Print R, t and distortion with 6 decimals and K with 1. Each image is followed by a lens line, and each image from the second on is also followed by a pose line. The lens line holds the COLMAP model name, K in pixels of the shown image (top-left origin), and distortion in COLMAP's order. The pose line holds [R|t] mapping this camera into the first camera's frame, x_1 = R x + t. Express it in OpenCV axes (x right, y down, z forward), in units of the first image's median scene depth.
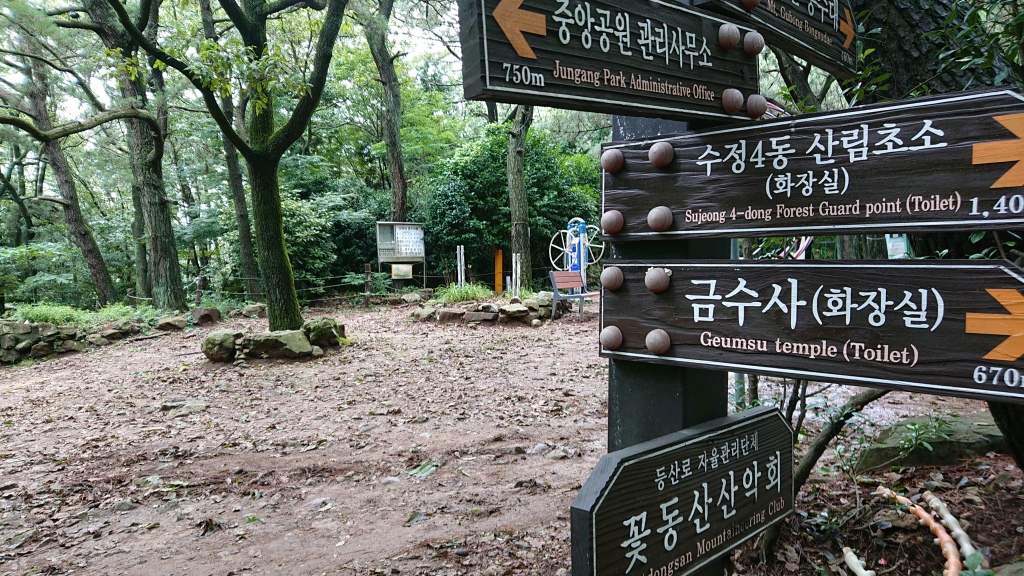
lens RADIAL K [[704.1, 0, 512.0], [0, 704.1, 288.0], [0, 0, 1]] dist [0.001090, 0.003379]
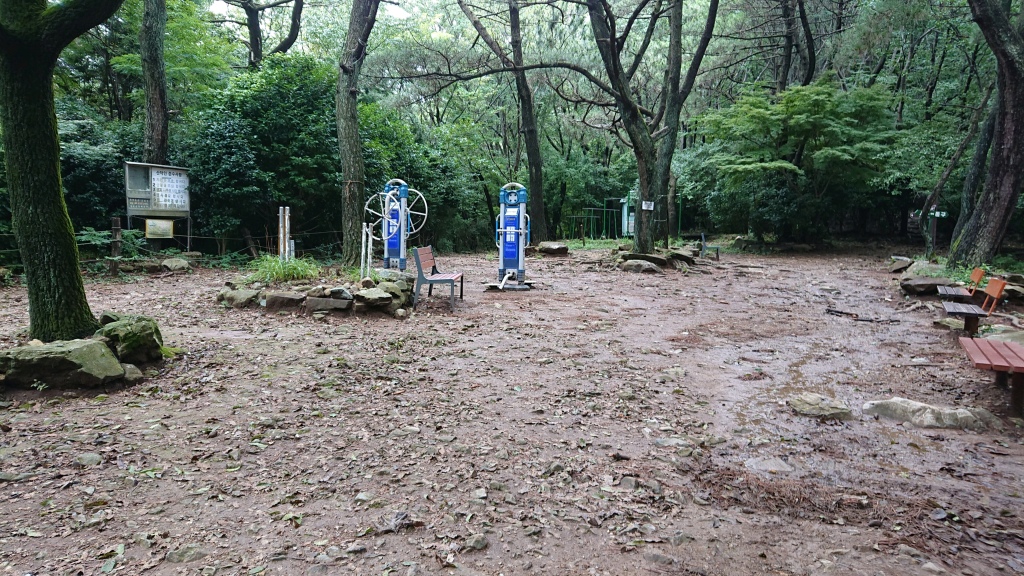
lens RADIAL K [[704.1, 0, 512.0], [0, 704.1, 288.0], [0, 0, 1]] dist [0.001090, 0.003379]
pose [[0.923910, 0.022303, 0.381959, -0.098008], [-0.044586, 0.997774, 0.049587, -0.015171], [-0.380003, -0.062844, 0.922848, 0.141708]]
